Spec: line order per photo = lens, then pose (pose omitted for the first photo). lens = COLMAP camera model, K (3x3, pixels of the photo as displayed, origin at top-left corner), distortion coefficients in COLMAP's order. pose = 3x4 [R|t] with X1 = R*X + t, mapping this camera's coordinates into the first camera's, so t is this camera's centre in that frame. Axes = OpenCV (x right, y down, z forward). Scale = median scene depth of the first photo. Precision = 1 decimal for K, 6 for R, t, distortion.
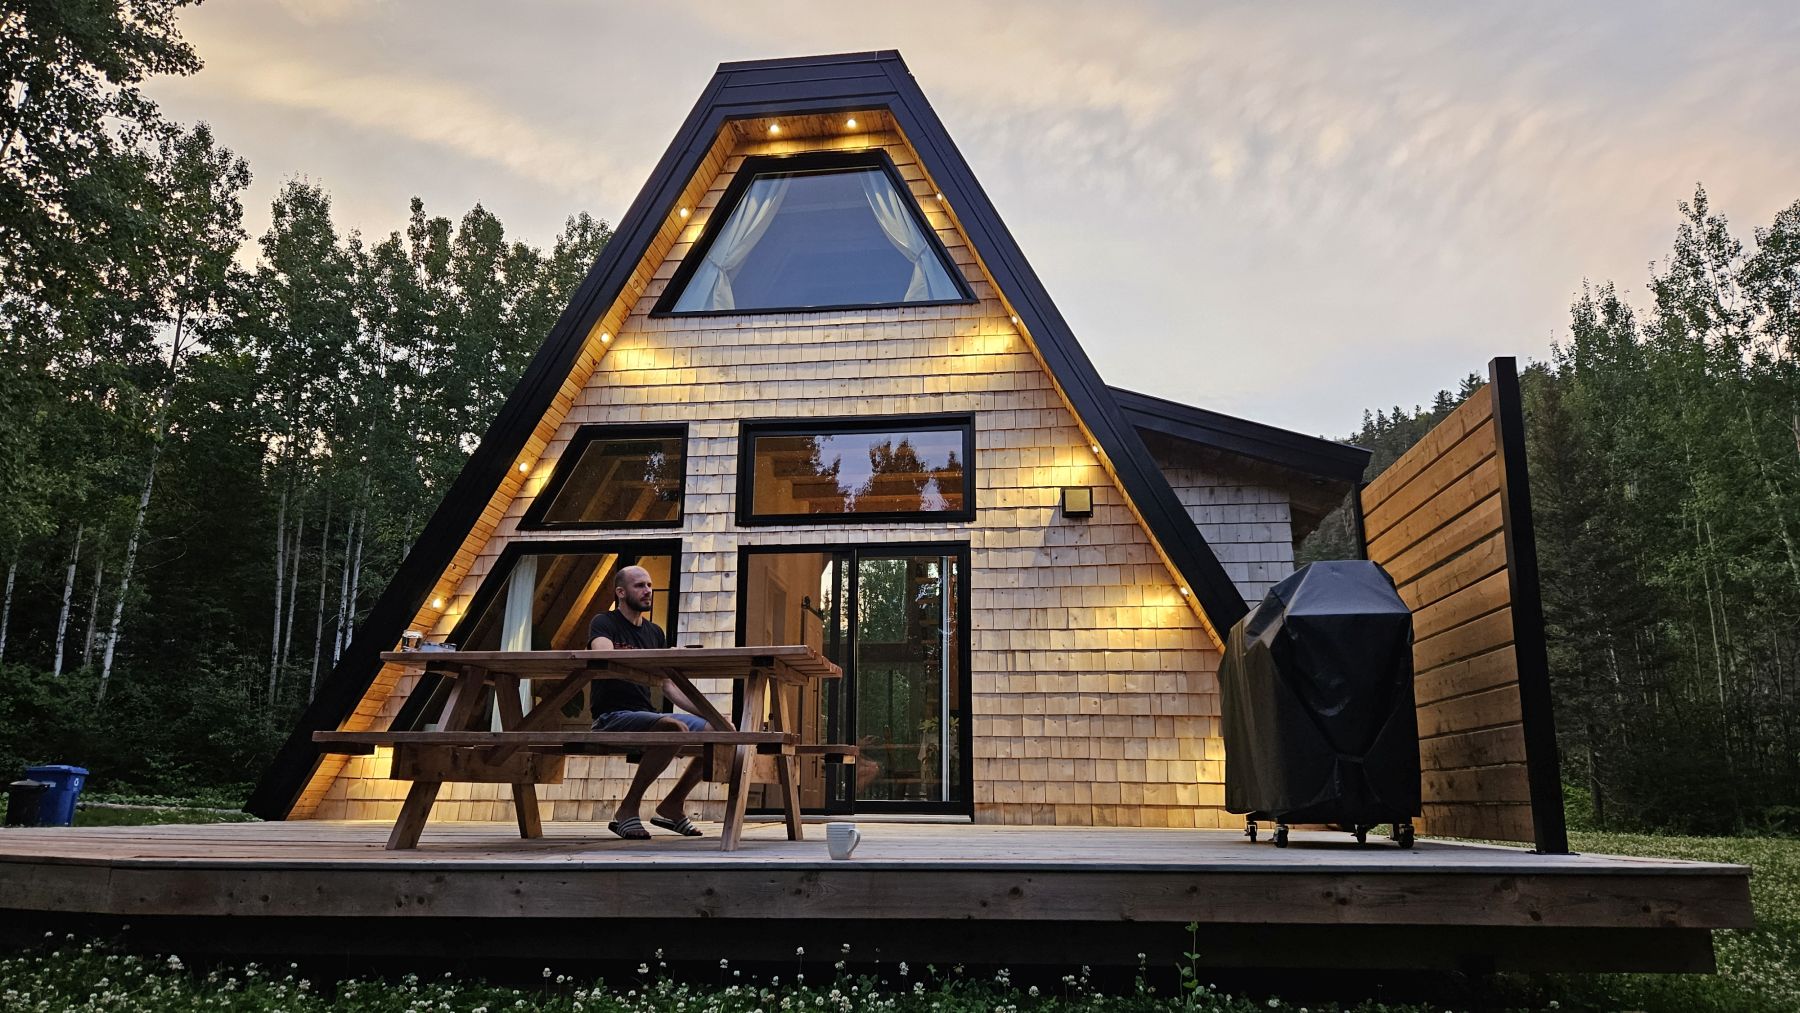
lens RADIAL K [[1190.9, 0, 893.6], [0, 1190.9, 518.3], [0, 0, 1]] dist [0.053973, -0.031888]
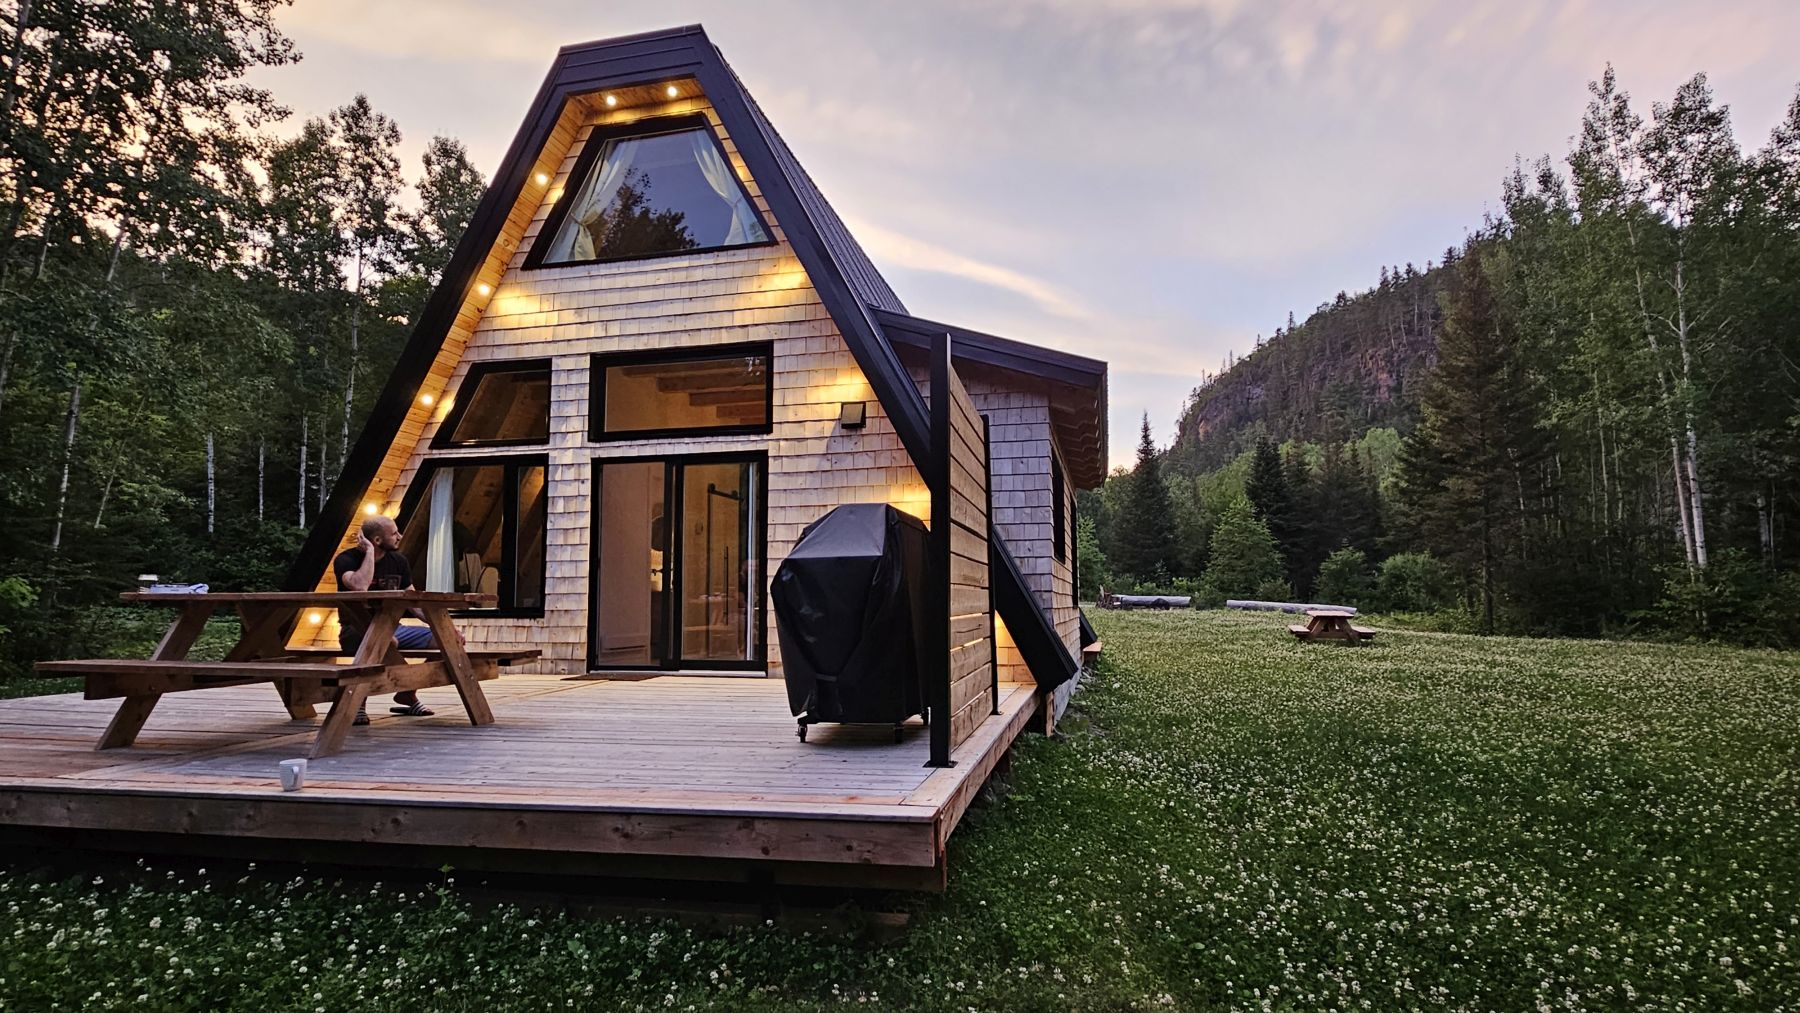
lens RADIAL K [[953.1, 0, 911.5], [0, 953.1, 508.1], [0, 0, 1]] dist [-0.003097, 0.003788]
pose [[0.994105, -0.022244, -0.106120, 0.291097], [0.037141, 0.989378, 0.140543, -0.049960], [0.101866, -0.143656, 0.984371, 0.050617]]
